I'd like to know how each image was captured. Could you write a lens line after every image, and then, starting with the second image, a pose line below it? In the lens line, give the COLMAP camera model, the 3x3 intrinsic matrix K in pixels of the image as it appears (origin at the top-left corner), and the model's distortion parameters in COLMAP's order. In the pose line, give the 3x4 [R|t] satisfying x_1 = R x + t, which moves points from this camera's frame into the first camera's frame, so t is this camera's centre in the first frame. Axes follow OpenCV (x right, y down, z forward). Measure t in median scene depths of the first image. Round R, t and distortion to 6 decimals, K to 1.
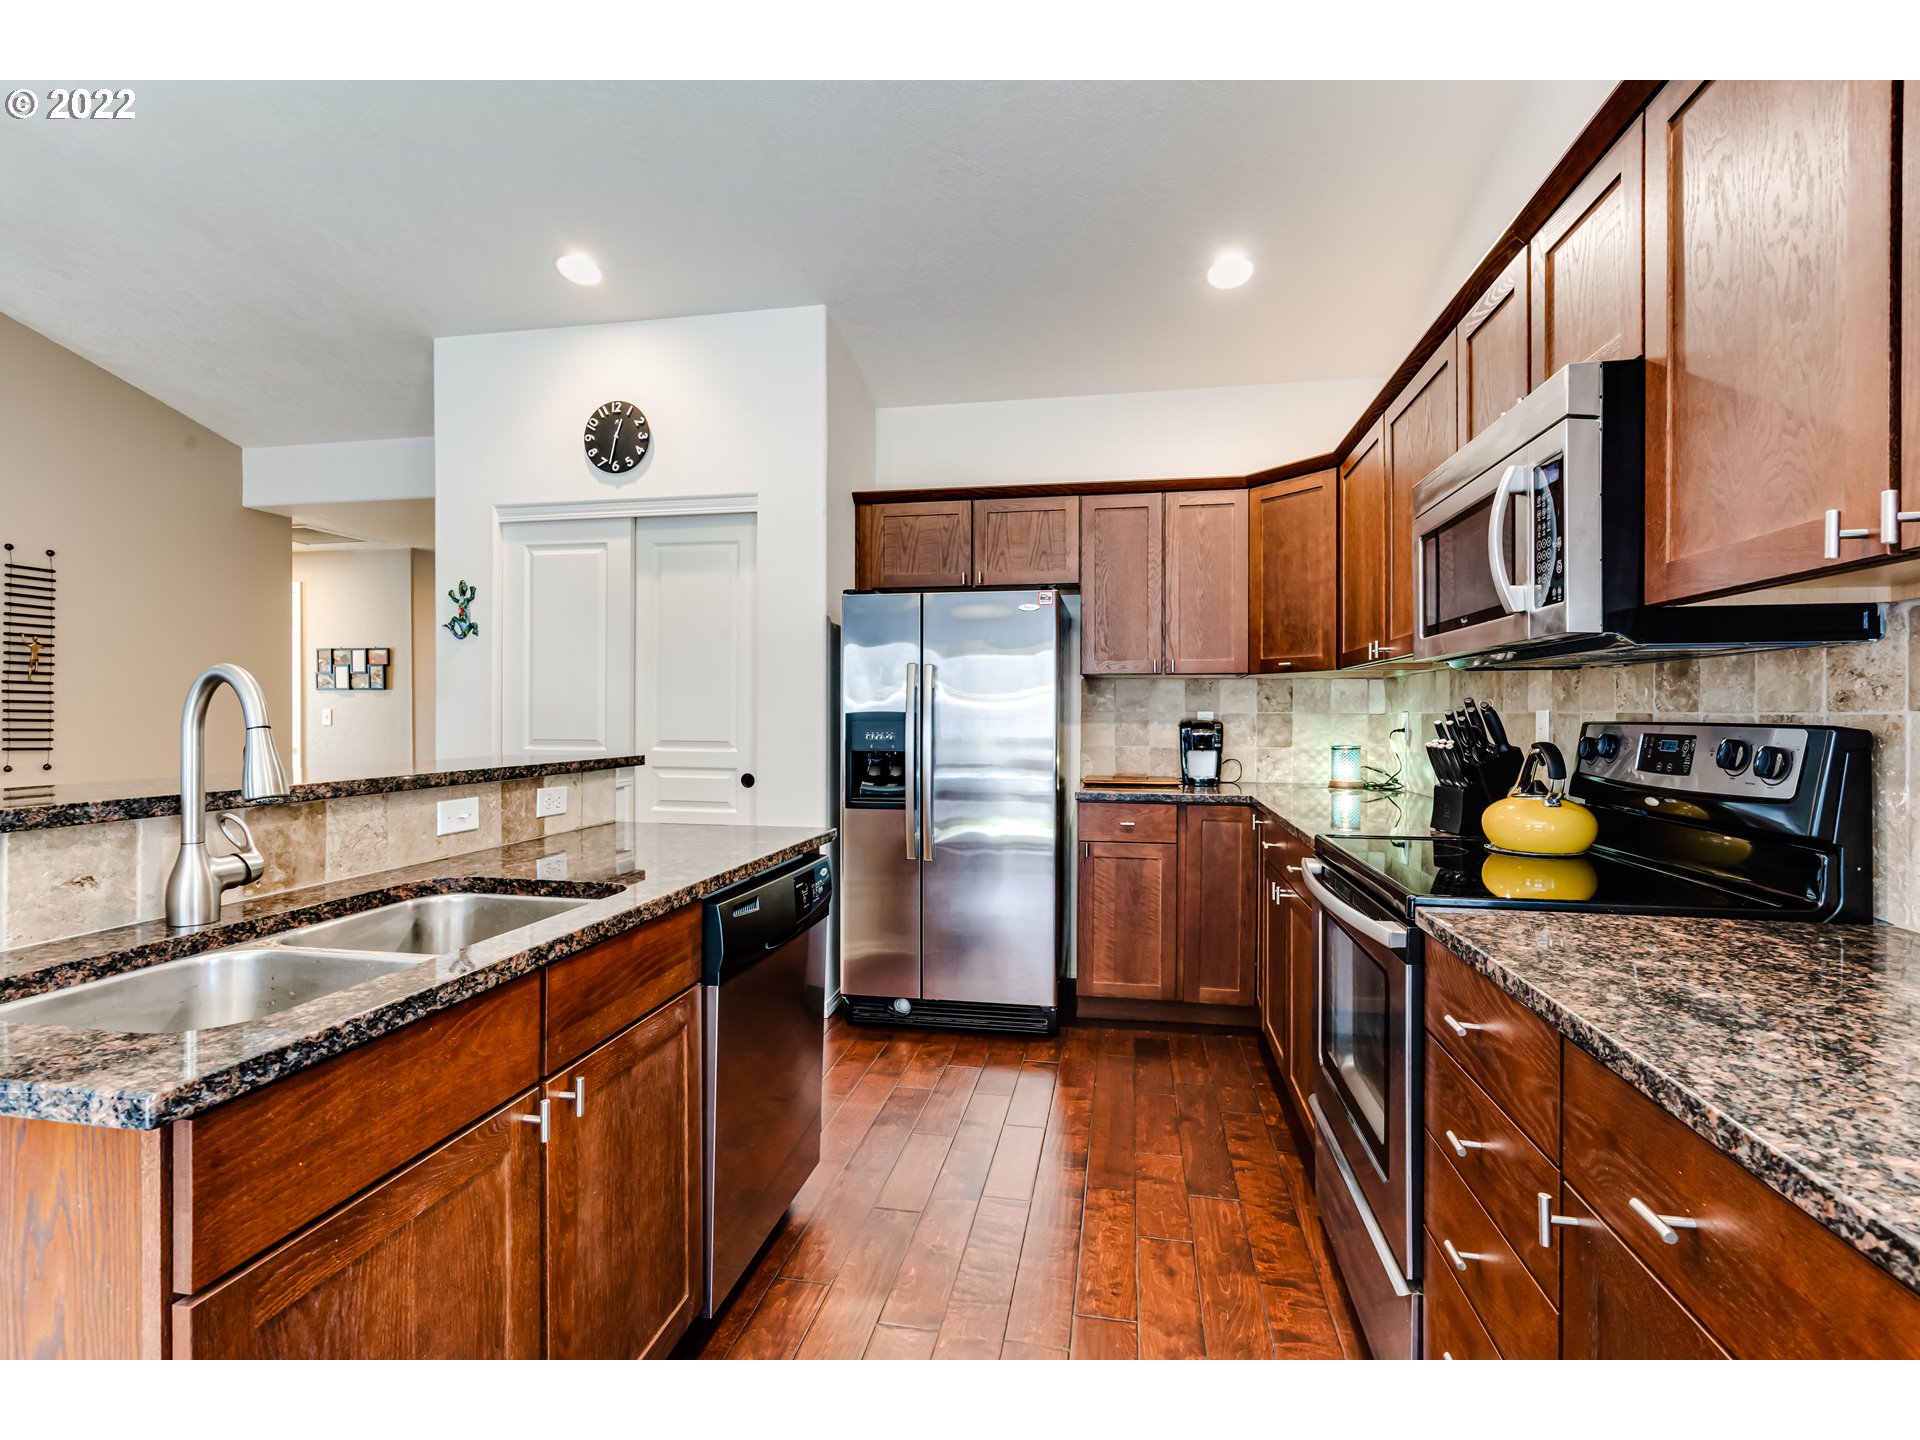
lens RADIAL K [[887.6, 0, 963.3], [0, 887.6, 722.2], [0, 0, 1]] dist [-0.004708, -0.000219]
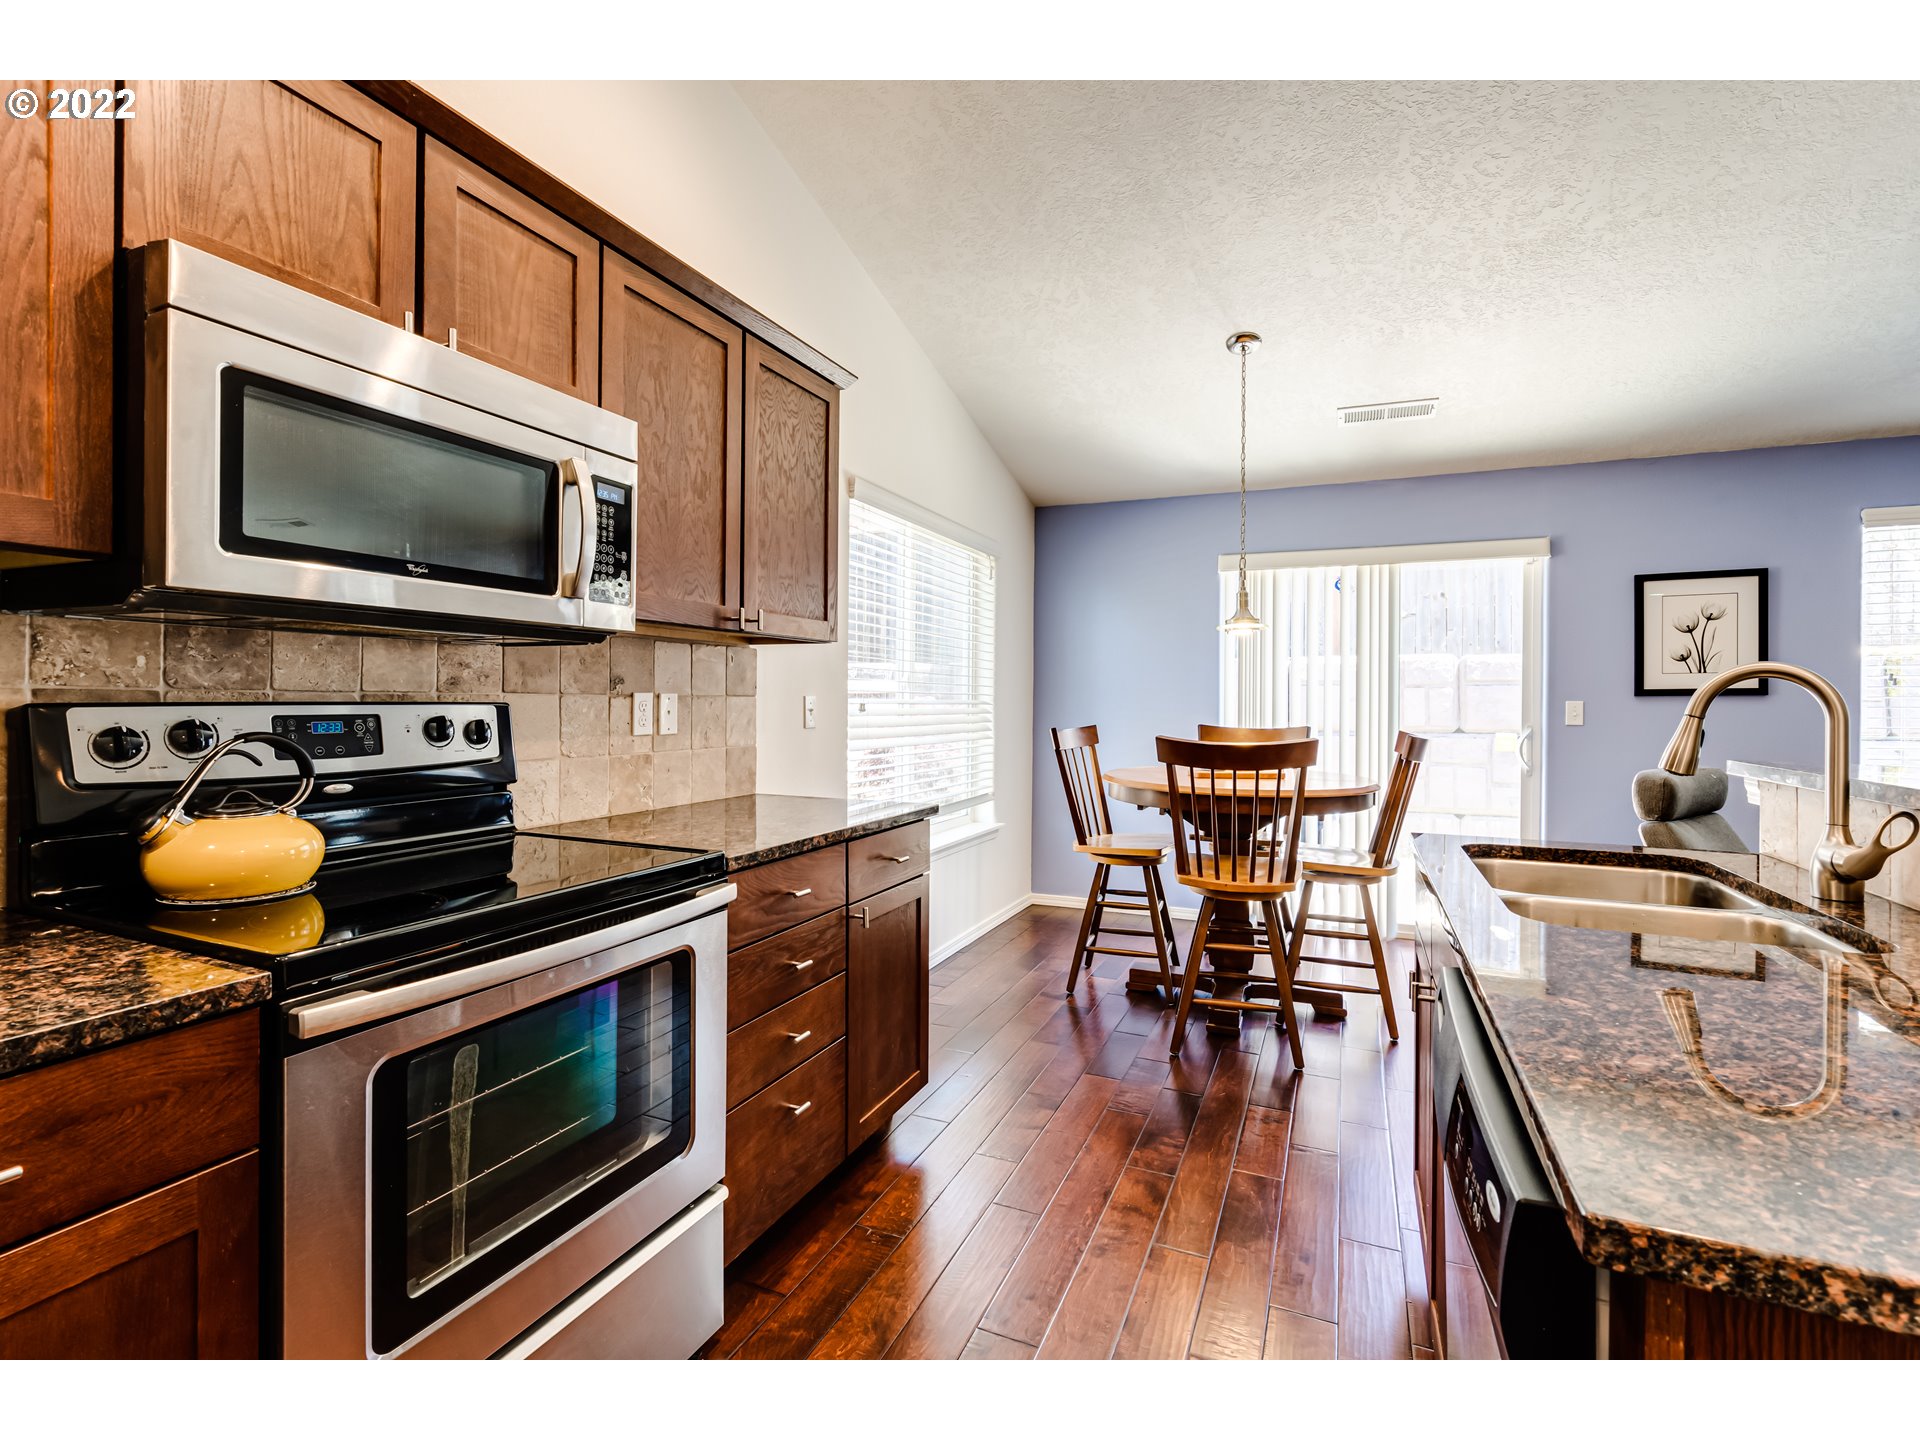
lens RADIAL K [[882.9, 0, 963.8], [0, 882.9, 700.0], [0, 0, 1]] dist [-0.000587, -0.000216]
pose [[-0.973959, -0.007764, 0.226592, -0.022864], [-0.005601, 0.999932, 0.010190, -0.006852], [-0.226656, 0.008655, -0.973936, 0.797137]]
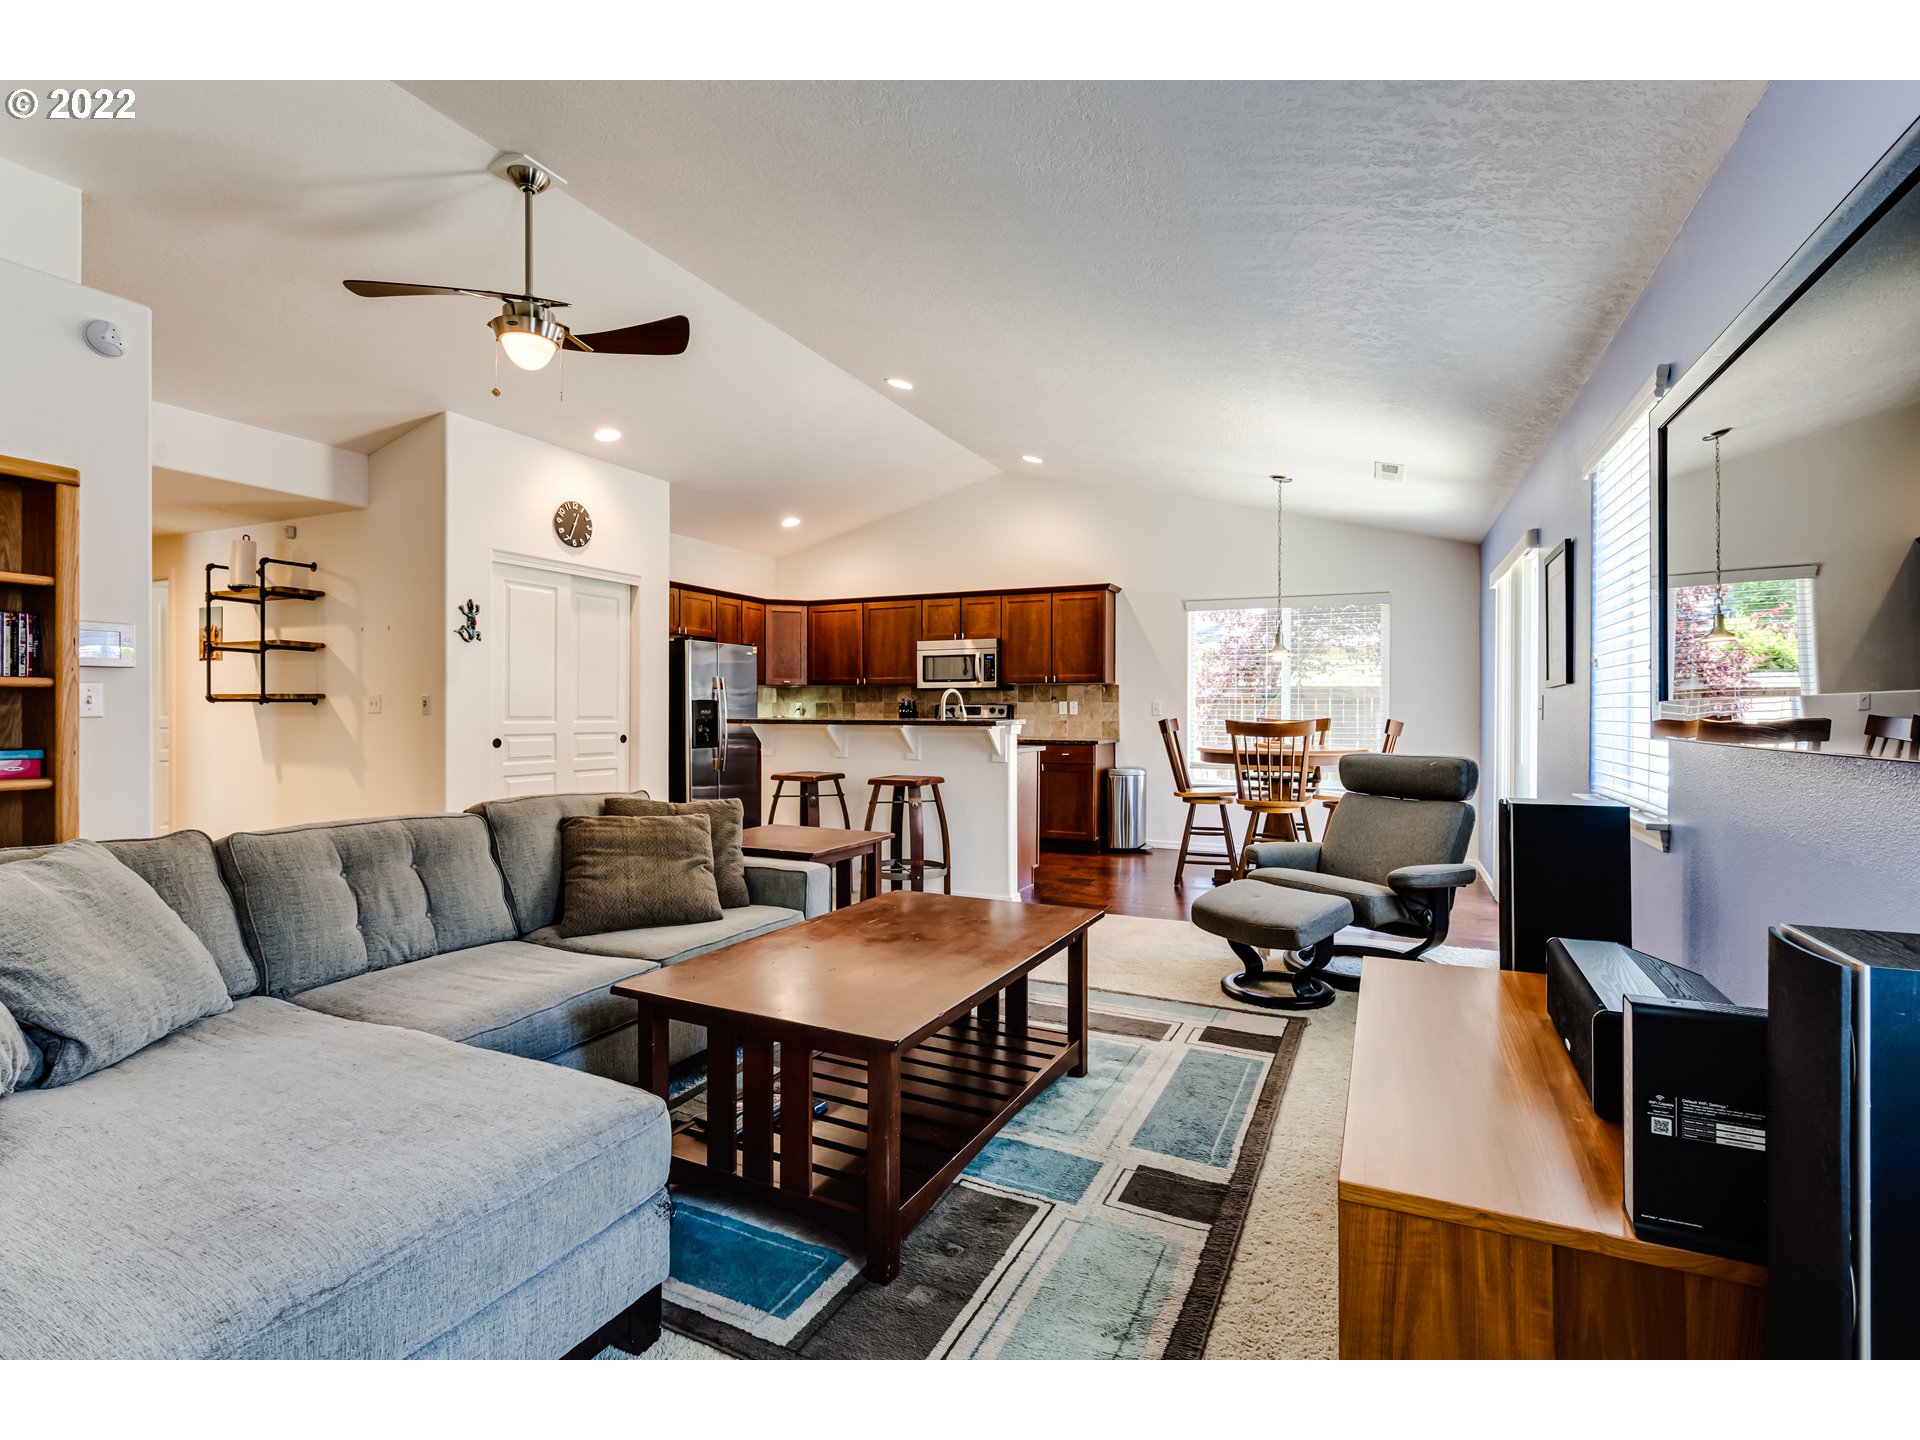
lens RADIAL K [[903.7, 0, 960.8], [0, 903.7, 711.2], [0, 0, 1]] dist [0.000801, 0.000181]
pose [[0.251207, -0.001507, 0.967932, -1.785167], [0.007447, 0.999972, -0.000376, 0.017573], [-0.967905, 0.007303, 0.251211, -0.071798]]
